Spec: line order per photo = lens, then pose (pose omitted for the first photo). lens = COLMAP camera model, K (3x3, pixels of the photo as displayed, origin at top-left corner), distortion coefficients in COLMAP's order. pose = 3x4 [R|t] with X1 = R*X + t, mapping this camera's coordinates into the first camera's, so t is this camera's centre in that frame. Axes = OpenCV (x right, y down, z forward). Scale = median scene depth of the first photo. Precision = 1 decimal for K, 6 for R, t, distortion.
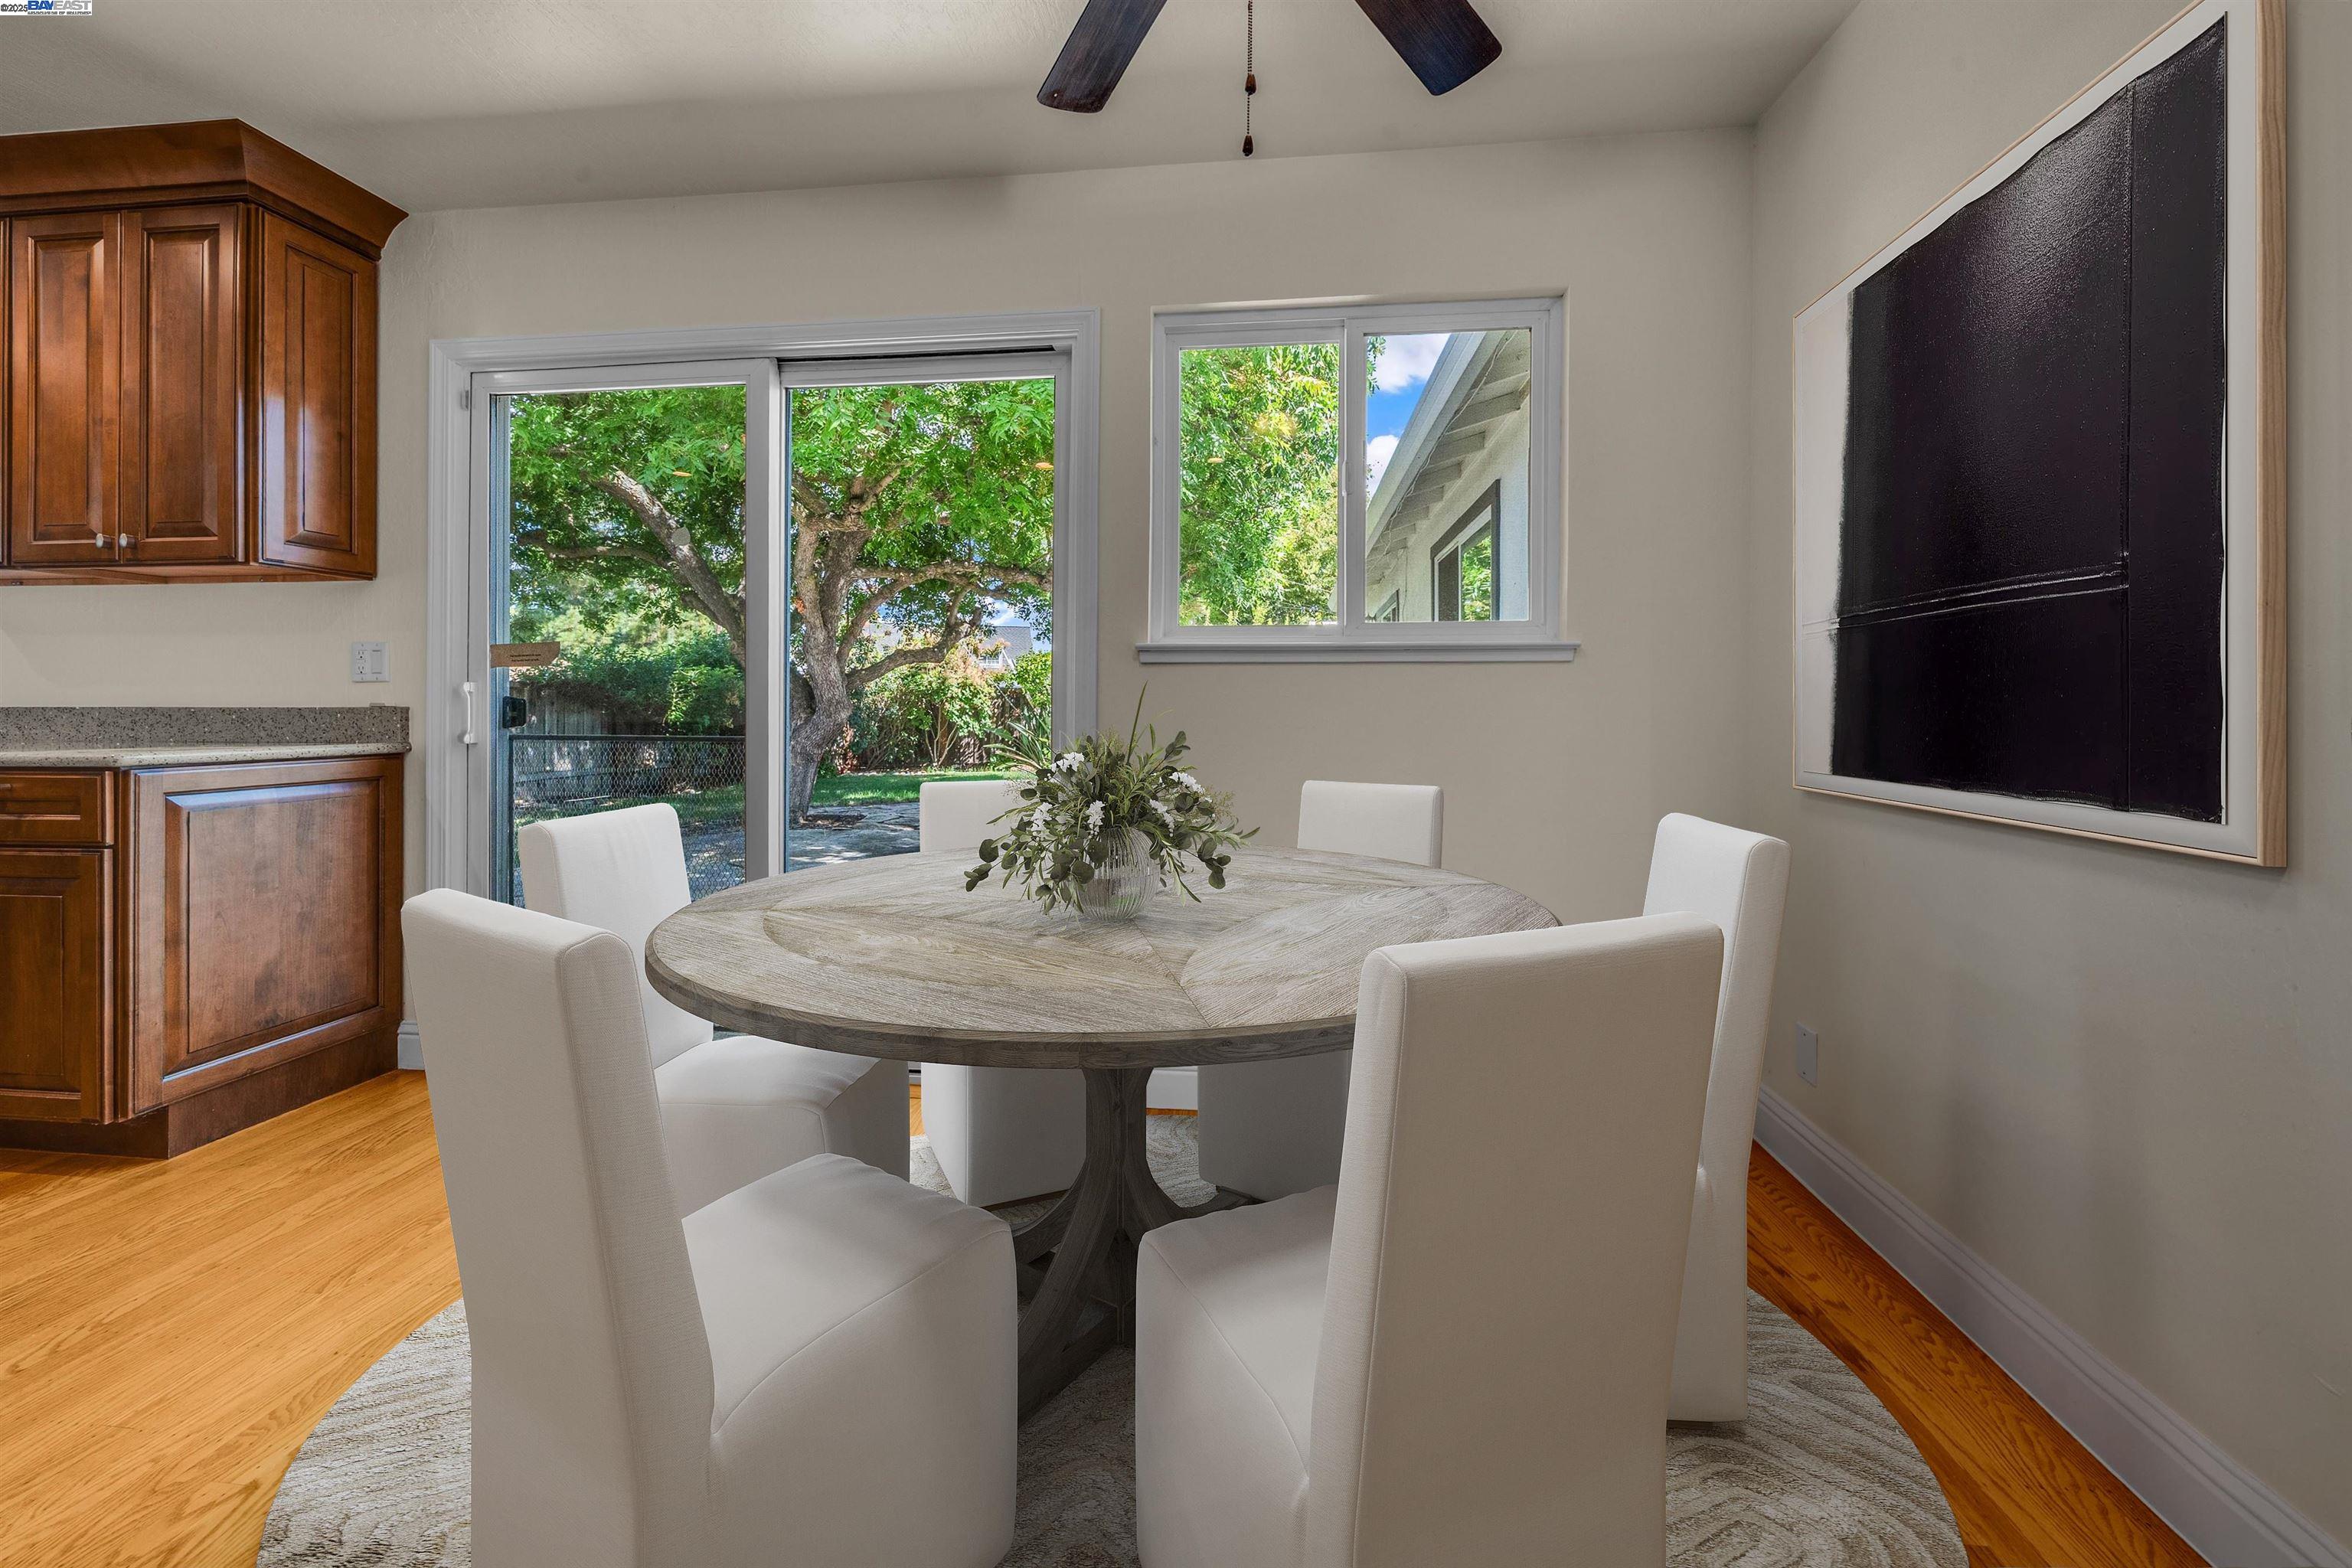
lens RADIAL K [[889.2, 0, 1182.4], [0, 889.2, 703.3], [0, 0, 1]] dist [-0.000076, 0.000069]
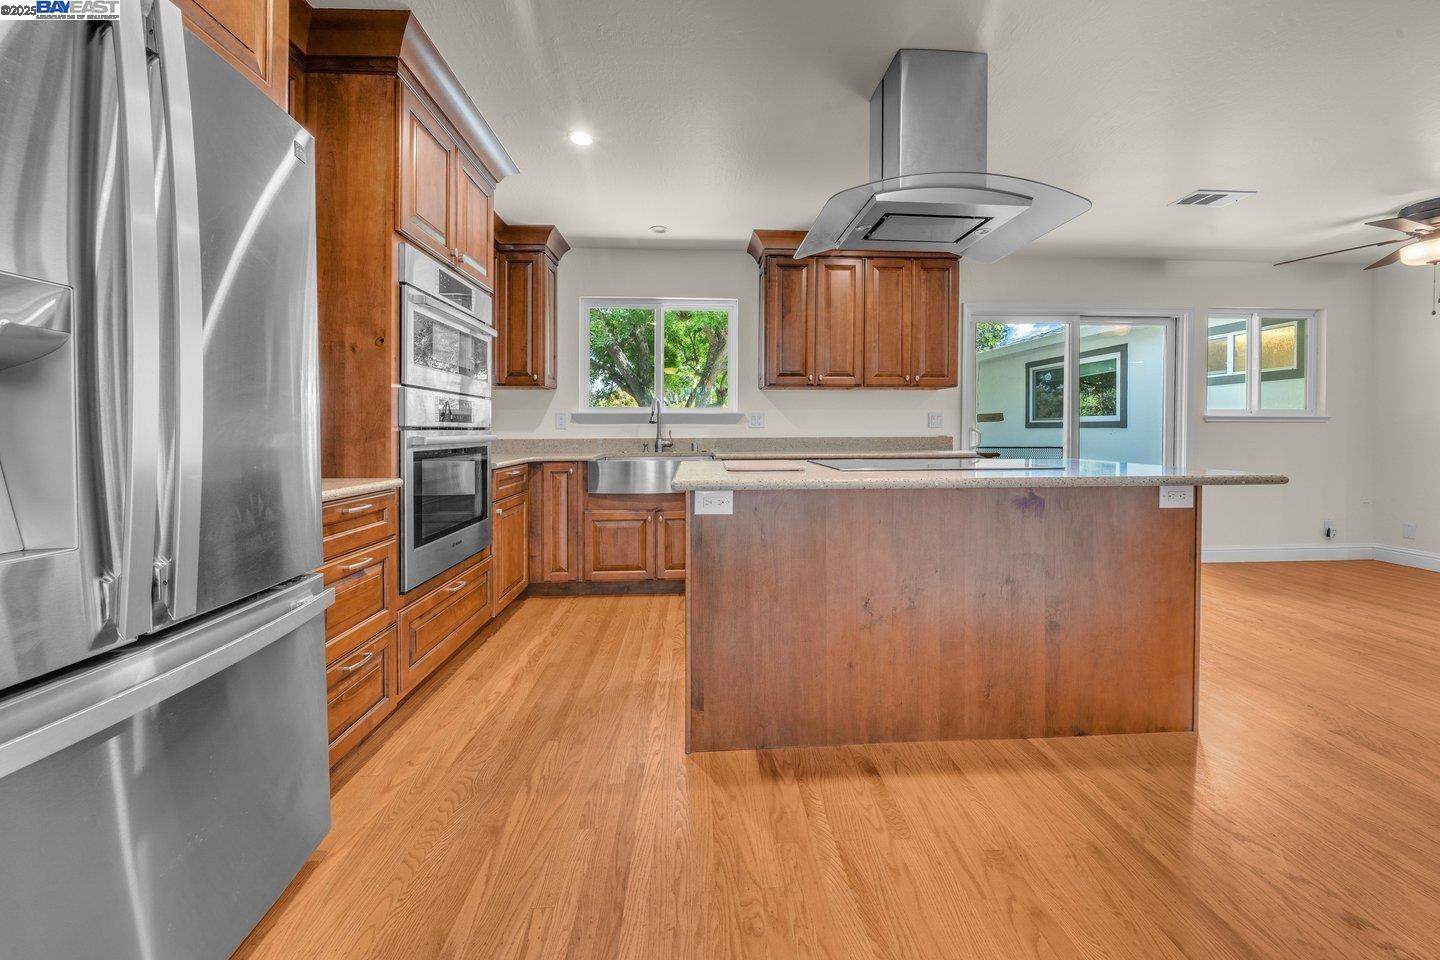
lens RADIAL K [[516.7, 0, 717.5], [0, 516.7, 435.9], [0, 0, 1]] dist [-0.001257, -0.000086]
pose [[0.985600, -0.004122, 0.169042, -2.043559], [0.001972, 0.999915, 0.012883, -0.022969], [-0.169081, -0.012364, 0.985525, -0.495729]]
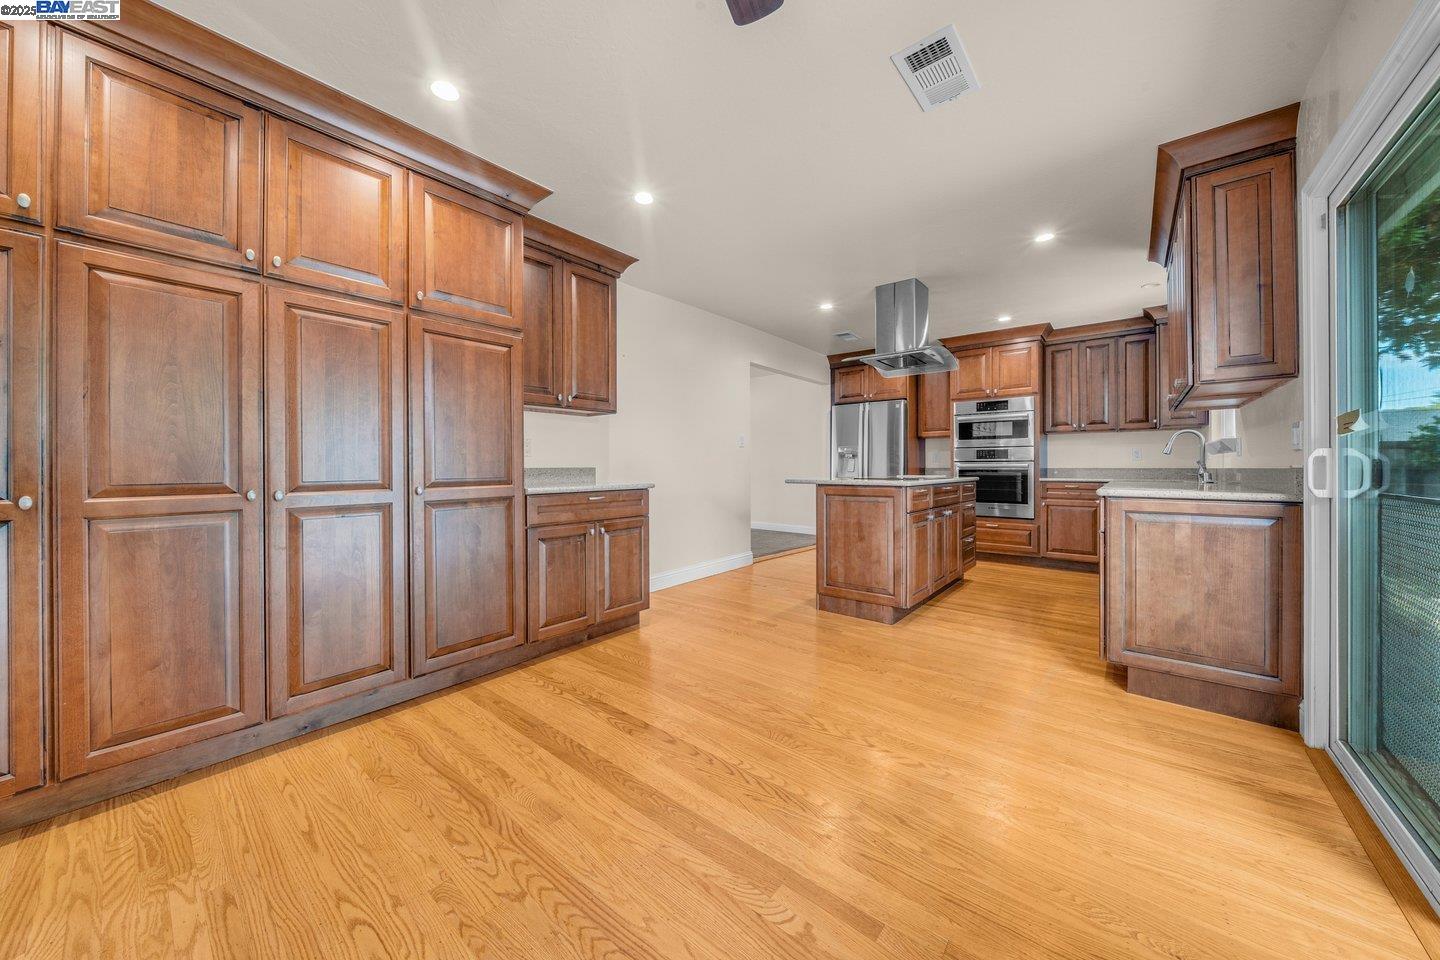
lens RADIAL K [[495.6, 0, 712.2], [0, 495.6, 472.0], [0, 0, 1]] dist [-0.004240, 0.000070]
pose [[-0.553437, 0.008100, -0.832852, 0.277371], [0.002408, 0.999964, 0.008125, 0.001705], [0.832887, 0.002492, -0.553437, 0.743280]]
